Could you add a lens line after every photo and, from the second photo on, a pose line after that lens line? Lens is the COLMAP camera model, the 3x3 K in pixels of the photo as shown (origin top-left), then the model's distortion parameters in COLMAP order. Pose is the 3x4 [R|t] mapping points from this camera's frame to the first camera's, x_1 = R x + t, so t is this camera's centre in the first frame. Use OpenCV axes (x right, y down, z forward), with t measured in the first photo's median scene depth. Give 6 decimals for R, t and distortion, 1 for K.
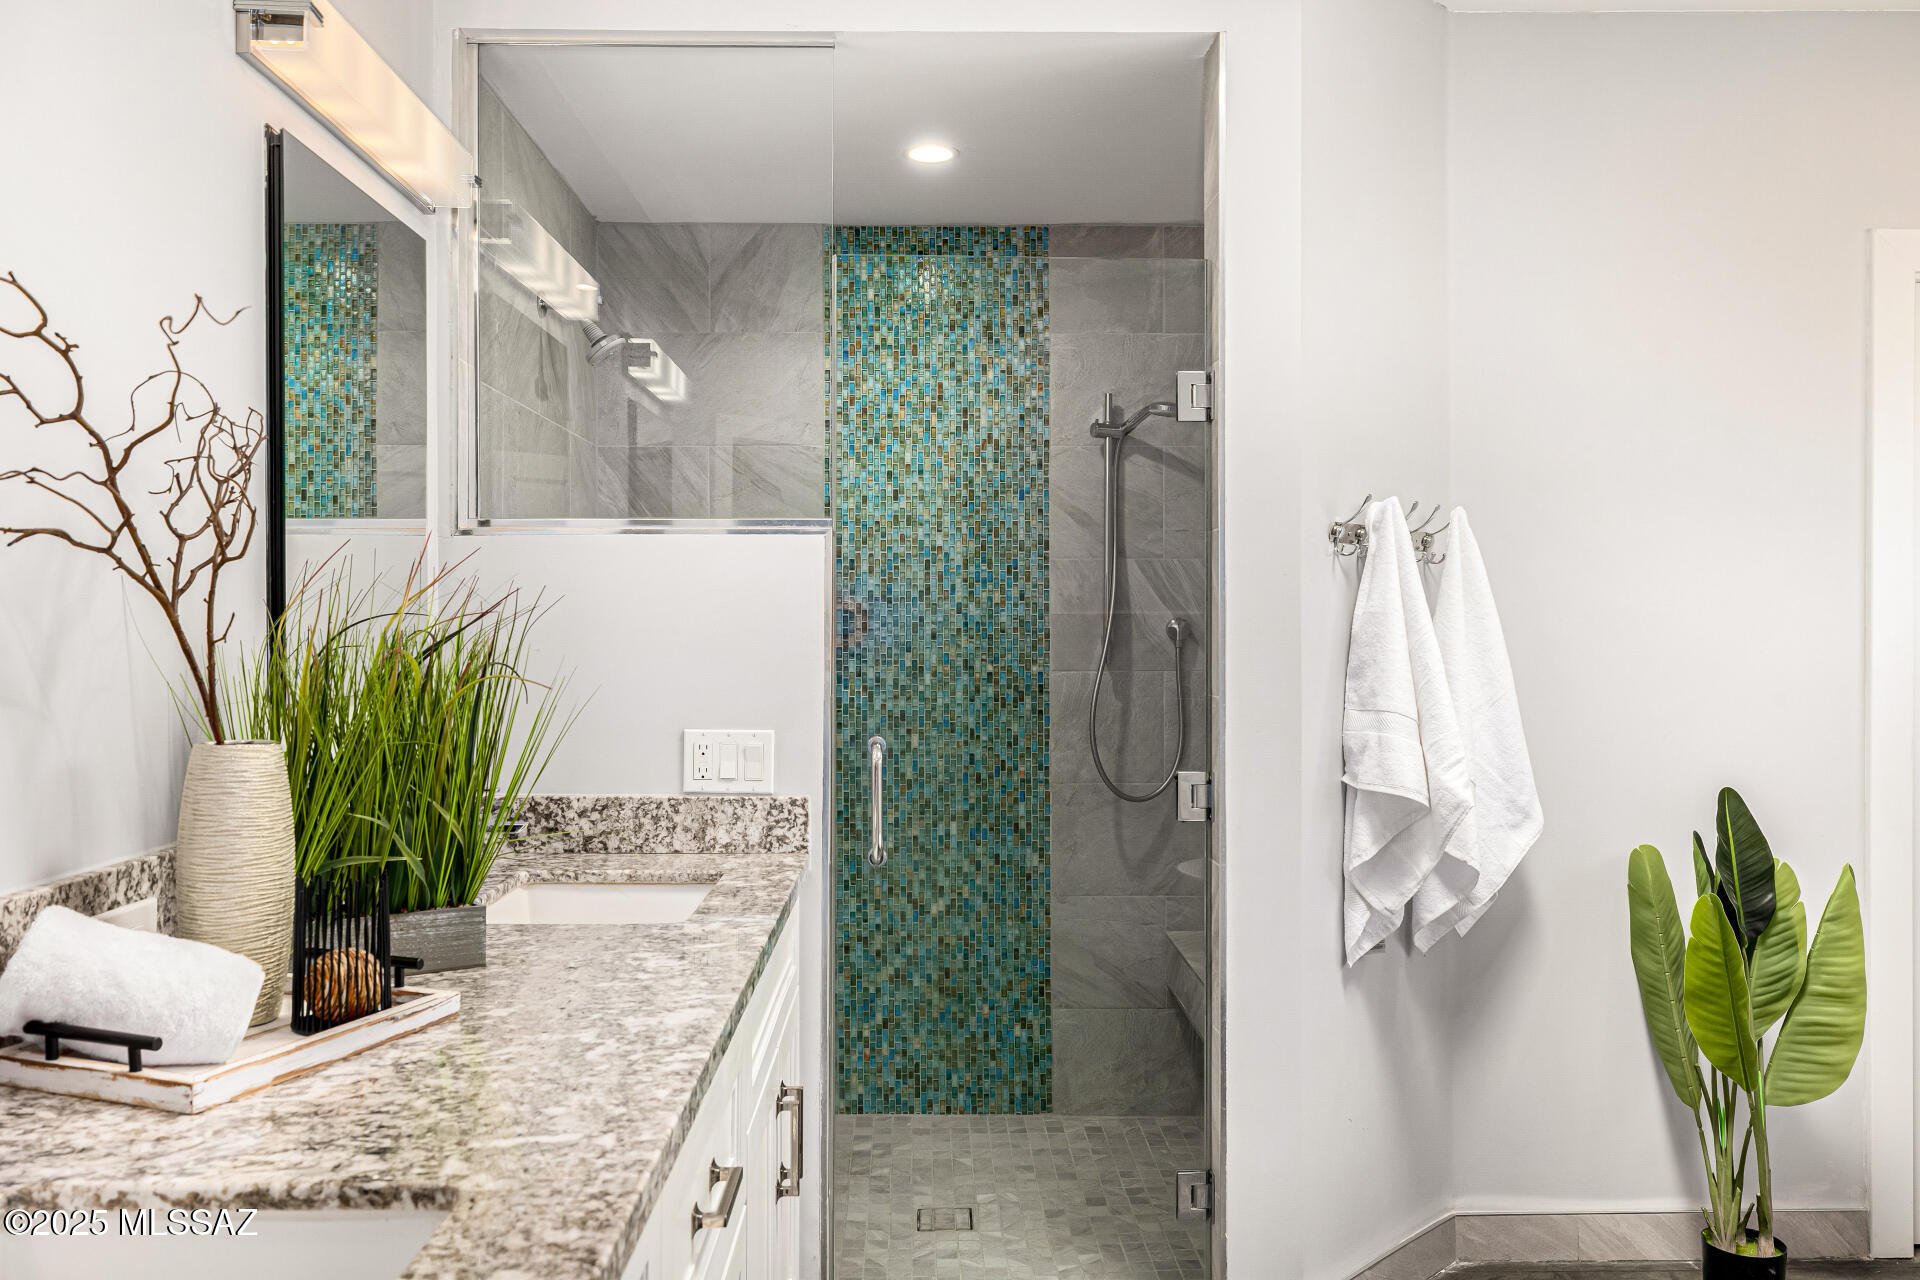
lens RADIAL K [[1475.4, 0, 959.8], [0, 1475.4, 619.2], [0, 0, 1]] dist [0.000699, -0.002210]
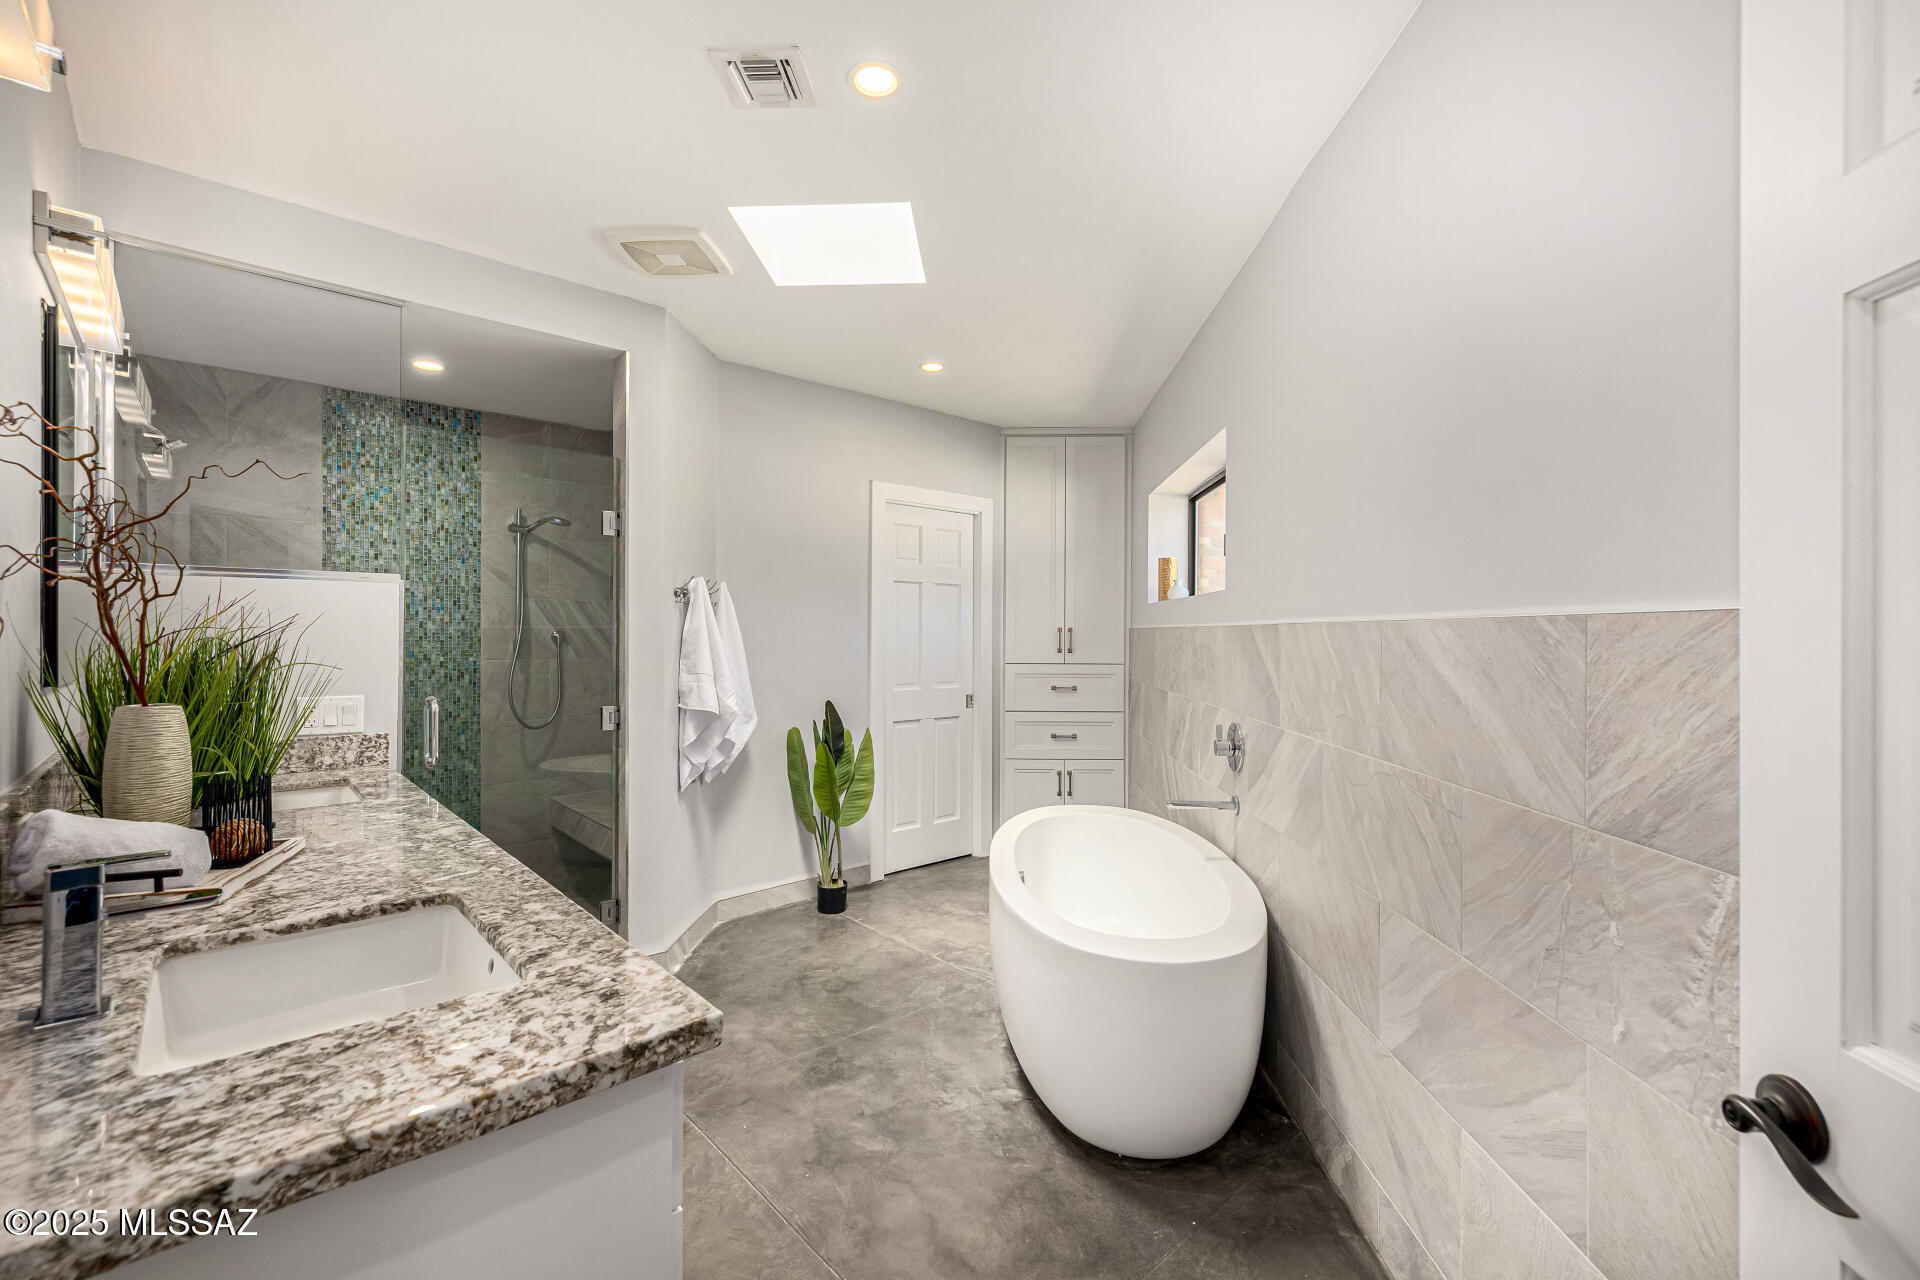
lens RADIAL K [[812.1, 0, 939.3], [0, 812.1, 620.4], [0, 0, 1]] dist [-0.001257, -0.000160]
pose [[0.755466, 0.011821, 0.655082, -0.216922], [-0.003035, 0.999890, -0.014543, -0.000650], [-0.655181, 0.008999, 0.755418, -0.142390]]
